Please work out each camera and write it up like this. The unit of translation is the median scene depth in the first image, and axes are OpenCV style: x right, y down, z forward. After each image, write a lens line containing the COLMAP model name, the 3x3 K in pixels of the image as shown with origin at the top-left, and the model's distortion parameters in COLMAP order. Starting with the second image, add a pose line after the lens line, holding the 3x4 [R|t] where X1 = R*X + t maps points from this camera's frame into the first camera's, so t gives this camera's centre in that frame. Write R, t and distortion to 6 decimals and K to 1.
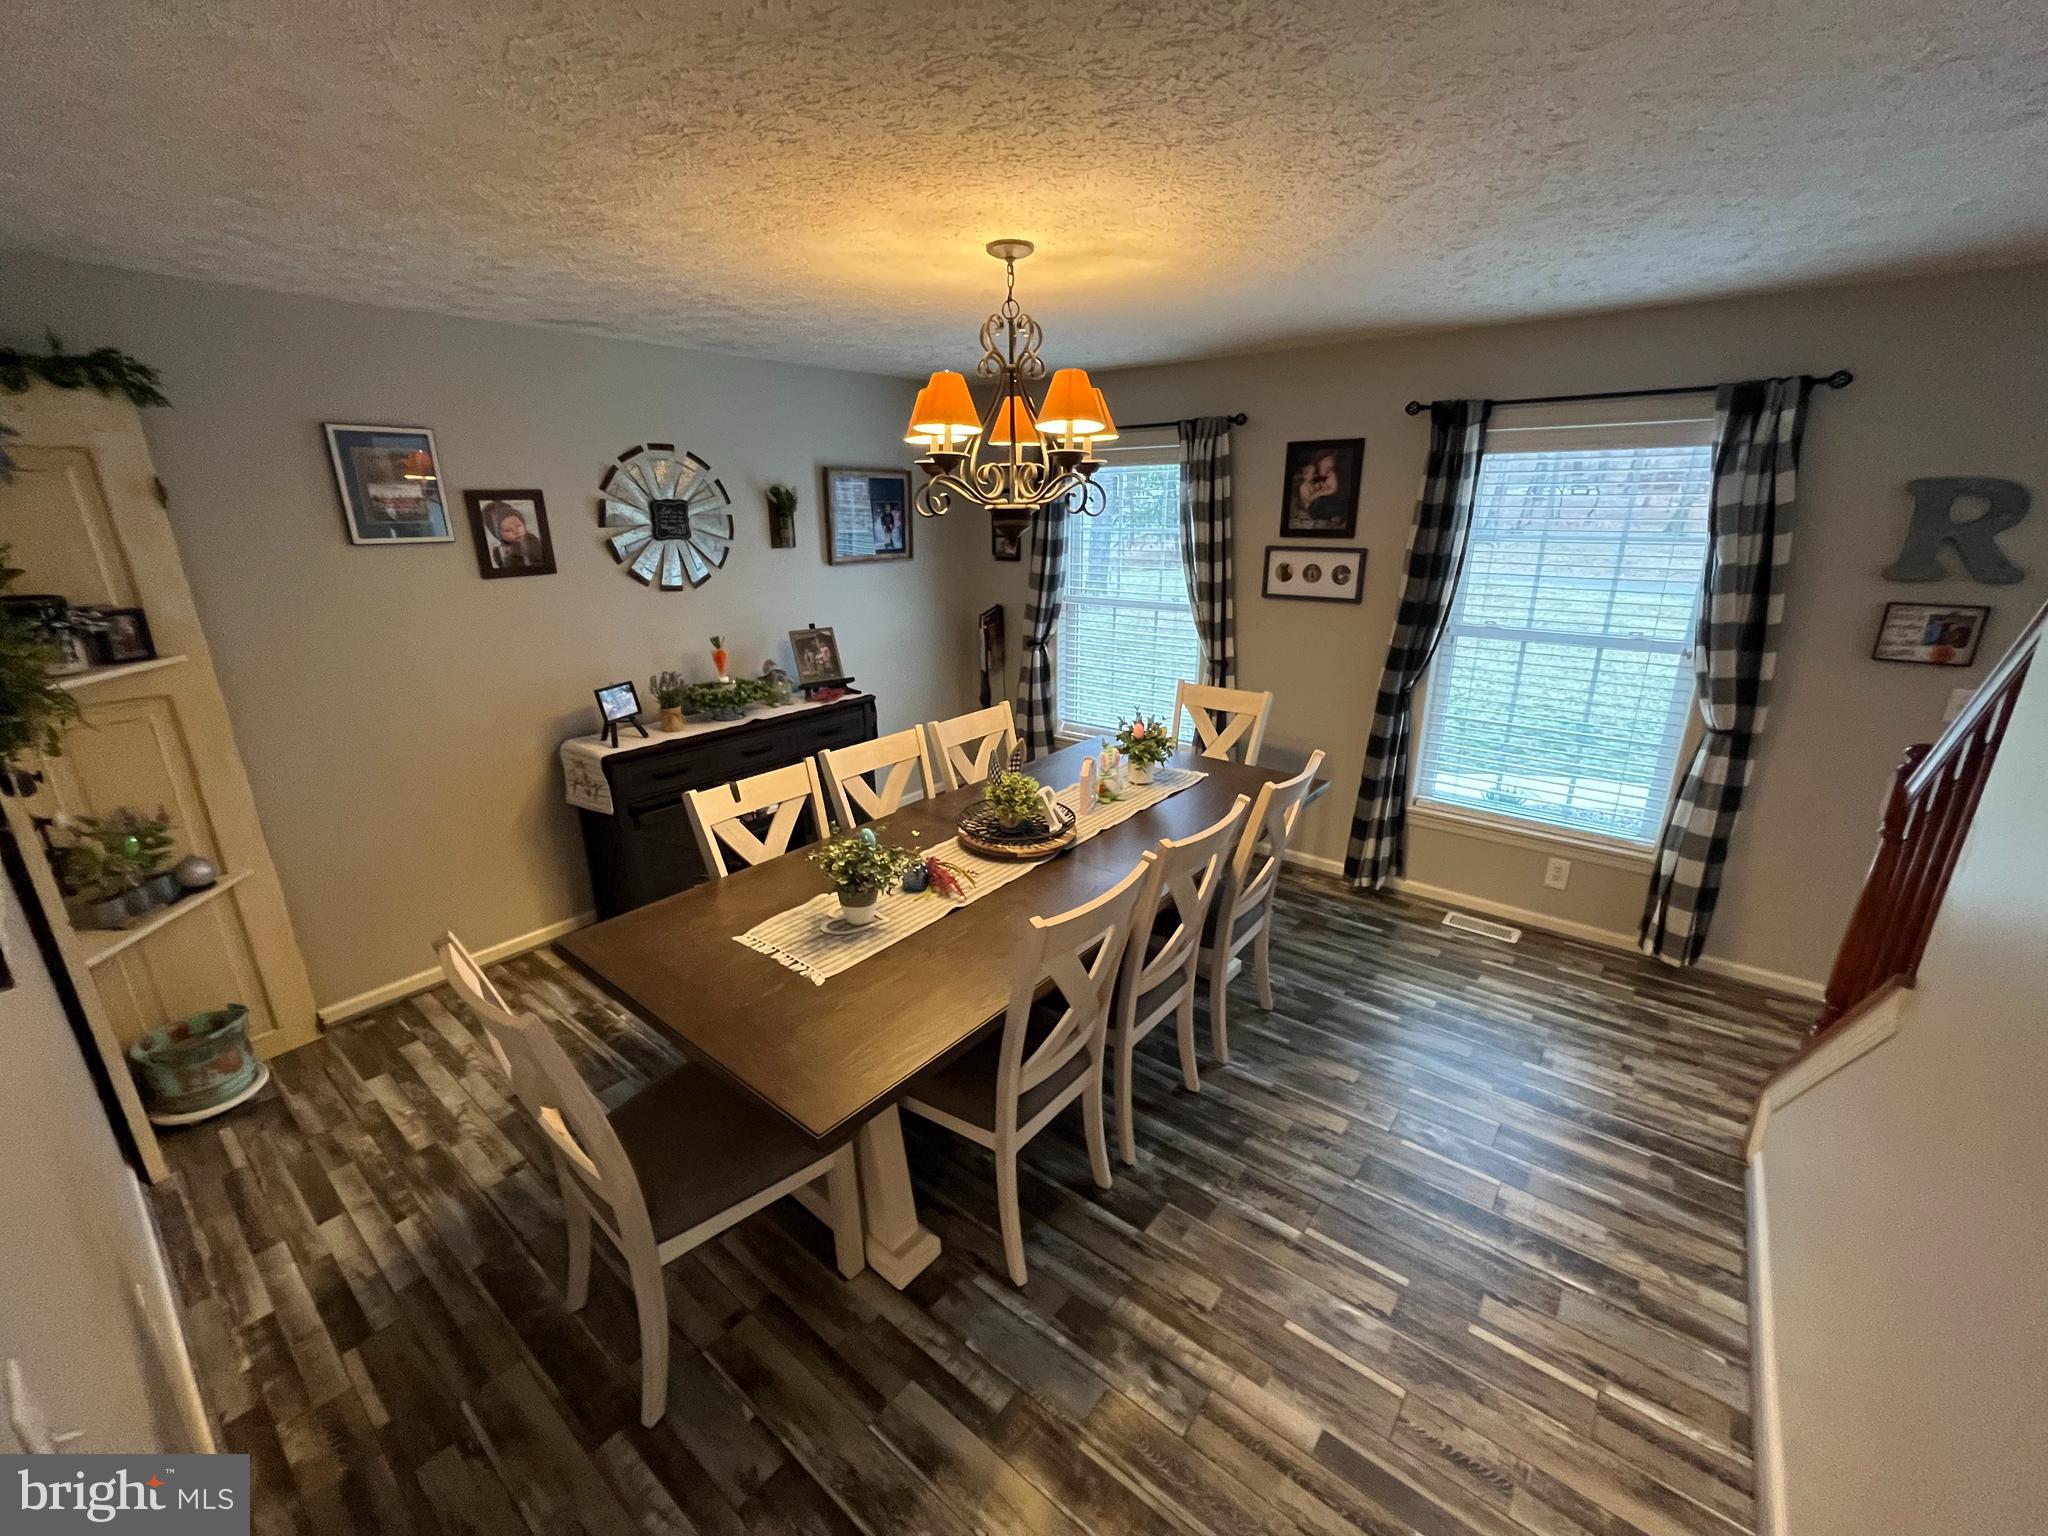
lens RADIAL K [[832.2, 0, 1029.7], [0, 832.2, 769.4], [0, 0, 1]] dist [-0.003676, 0.000451]
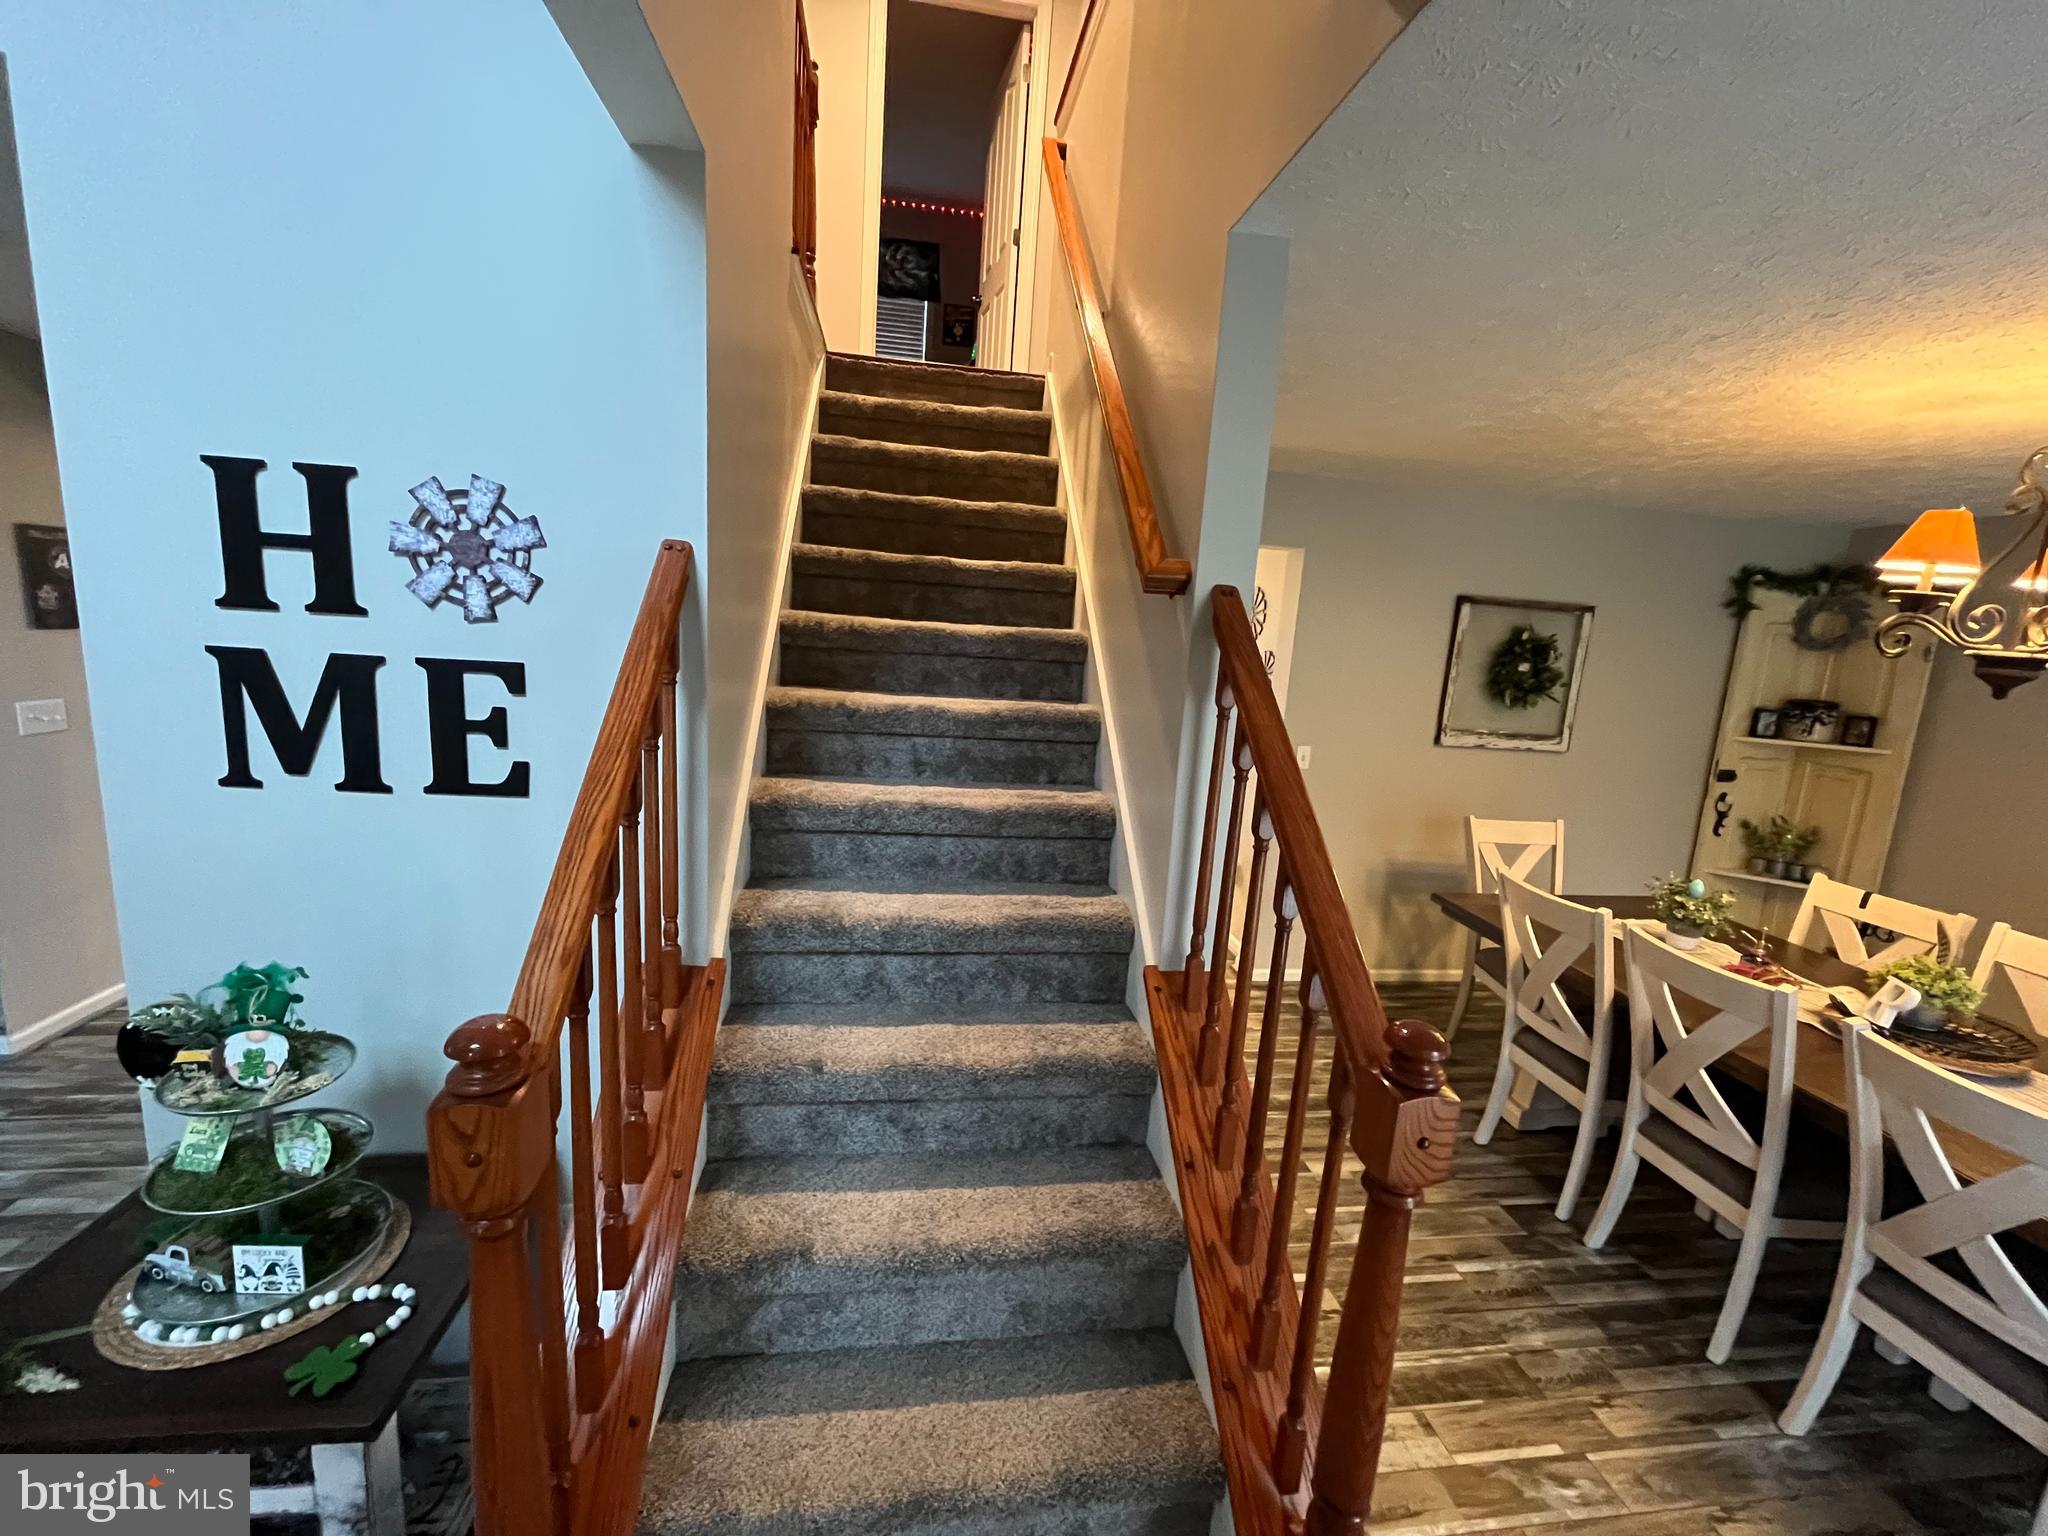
lens RADIAL K [[832.2, 0, 1017.2], [0, 832.2, 769.4], [0, 0, 1]] dist [-0.003676, 0.000451]
pose [[-0.686446, 0.087782, -0.721863, 1.228827], [-0.280763, 0.883718, 0.374452, -0.224888], [0.670794, 0.459713, -0.581979, 0.800918]]
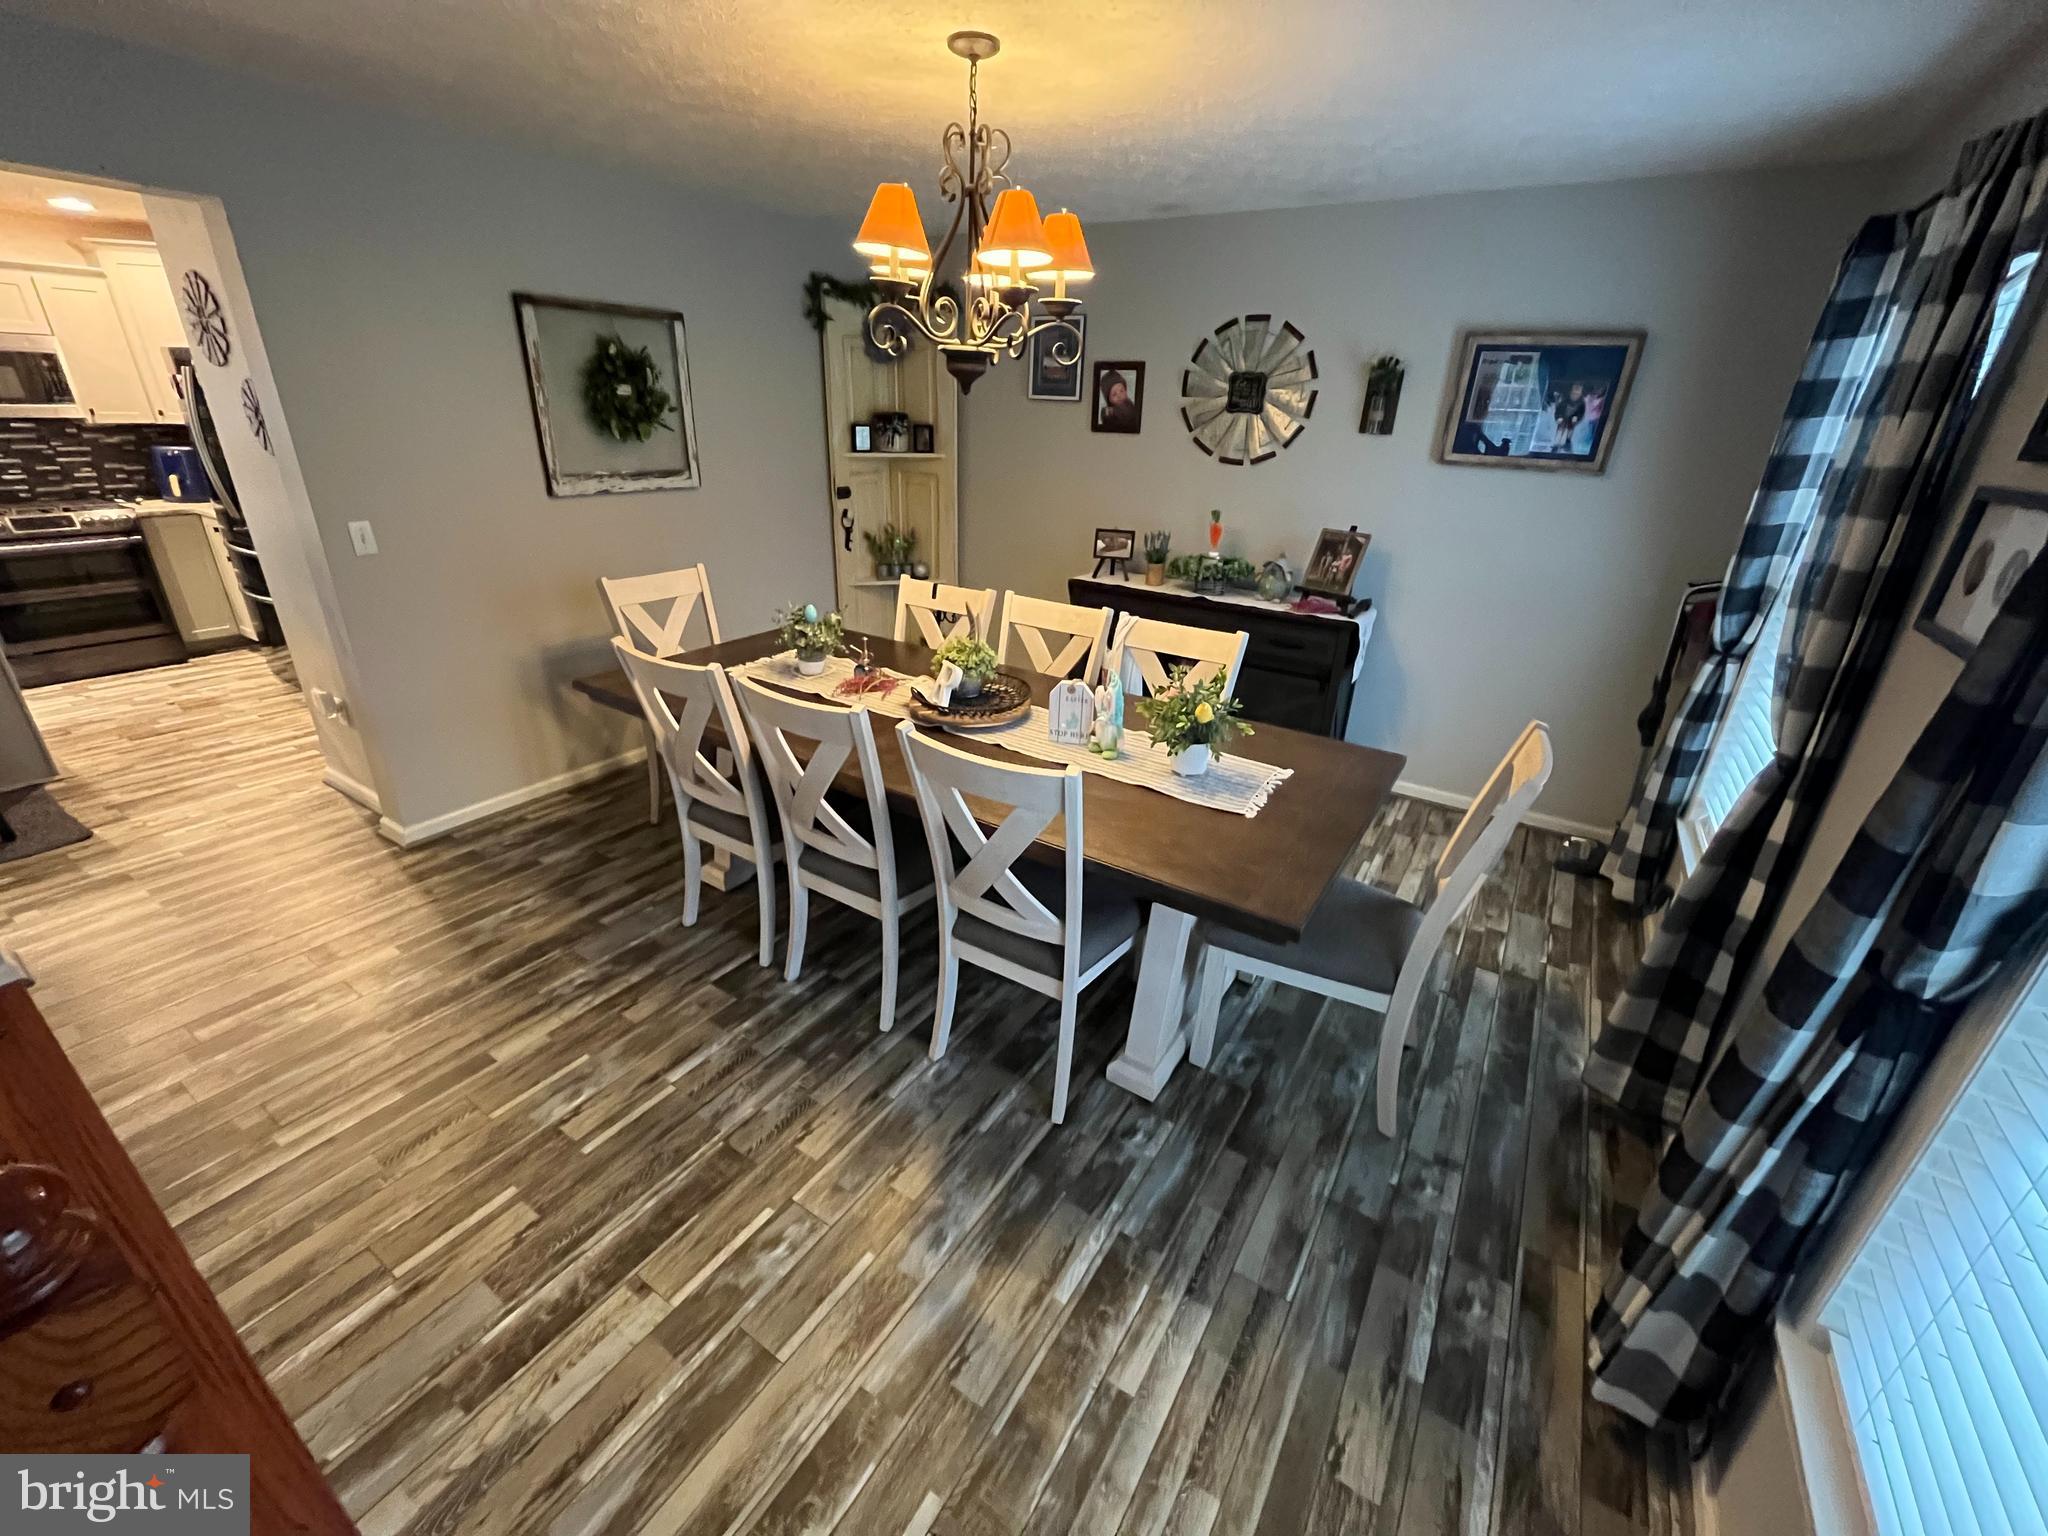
lens RADIAL K [[832.2, 0, 1013.6], [0, 832.2, 771.6], [0, 0, 1]] dist [-0.003676, 0.000451]
pose [[0.096404, 0.412863, -0.905677, 0.960998], [-0.338393, 0.869310, 0.360265, -0.238206], [0.936054, 0.271744, 0.223515, 0.901536]]
